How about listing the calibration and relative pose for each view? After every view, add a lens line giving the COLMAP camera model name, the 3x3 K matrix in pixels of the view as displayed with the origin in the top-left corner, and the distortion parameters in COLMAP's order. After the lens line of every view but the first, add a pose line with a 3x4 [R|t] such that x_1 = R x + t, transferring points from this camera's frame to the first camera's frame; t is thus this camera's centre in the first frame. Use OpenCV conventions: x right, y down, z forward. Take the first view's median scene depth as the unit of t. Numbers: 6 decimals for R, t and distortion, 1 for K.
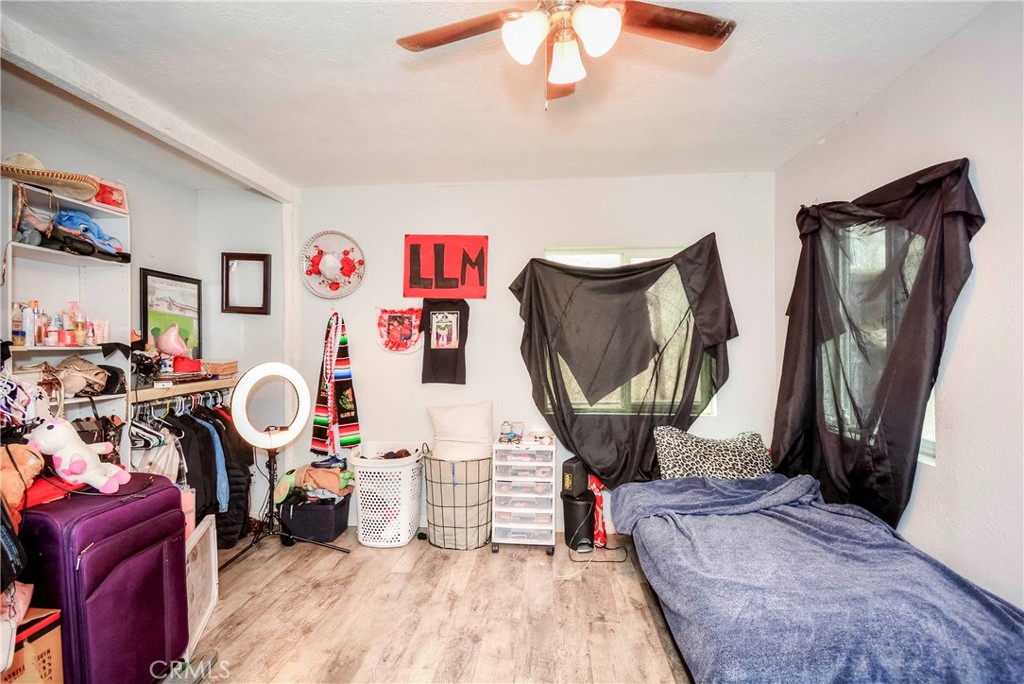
lens RADIAL K [[485.0, 0, 513.5], [0, 485.0, 340.7], [0, 0, 1]] dist [0.016472, -0.004902]
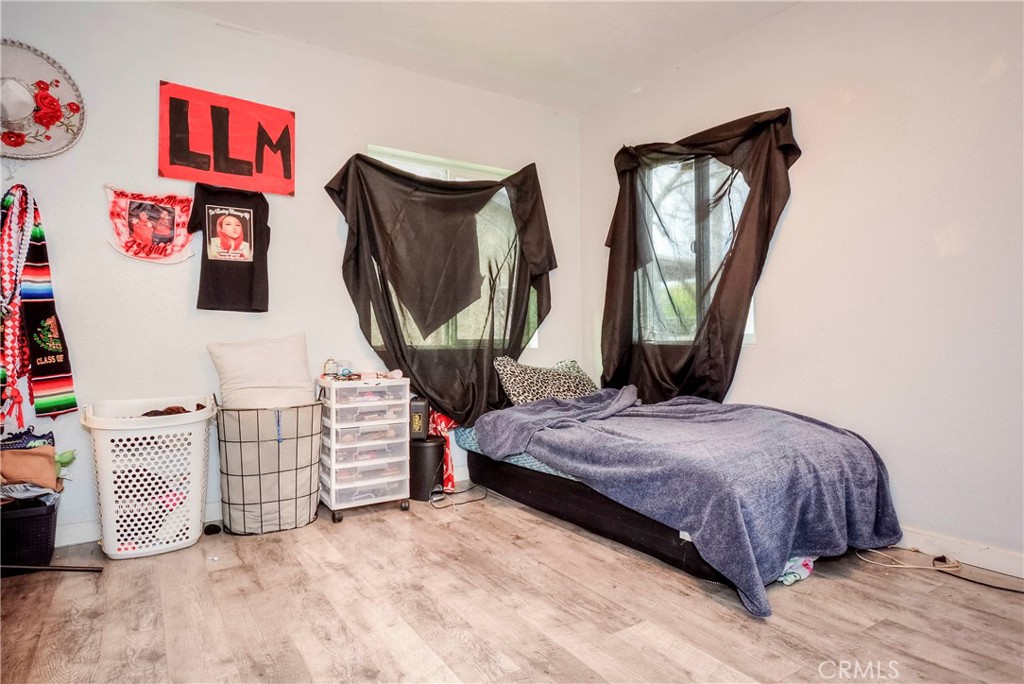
lens RADIAL K [[566.0, 0, 512.3], [0, 566.0, 342.8], [0, 0, 1]] dist [0.006038, -0.006865]
pose [[0.786315, -0.009593, 0.617751, -0.340353], [0.005589, 0.999949, 0.008413, 0.134800], [-0.617801, -0.003162, 0.786328, 0.117210]]
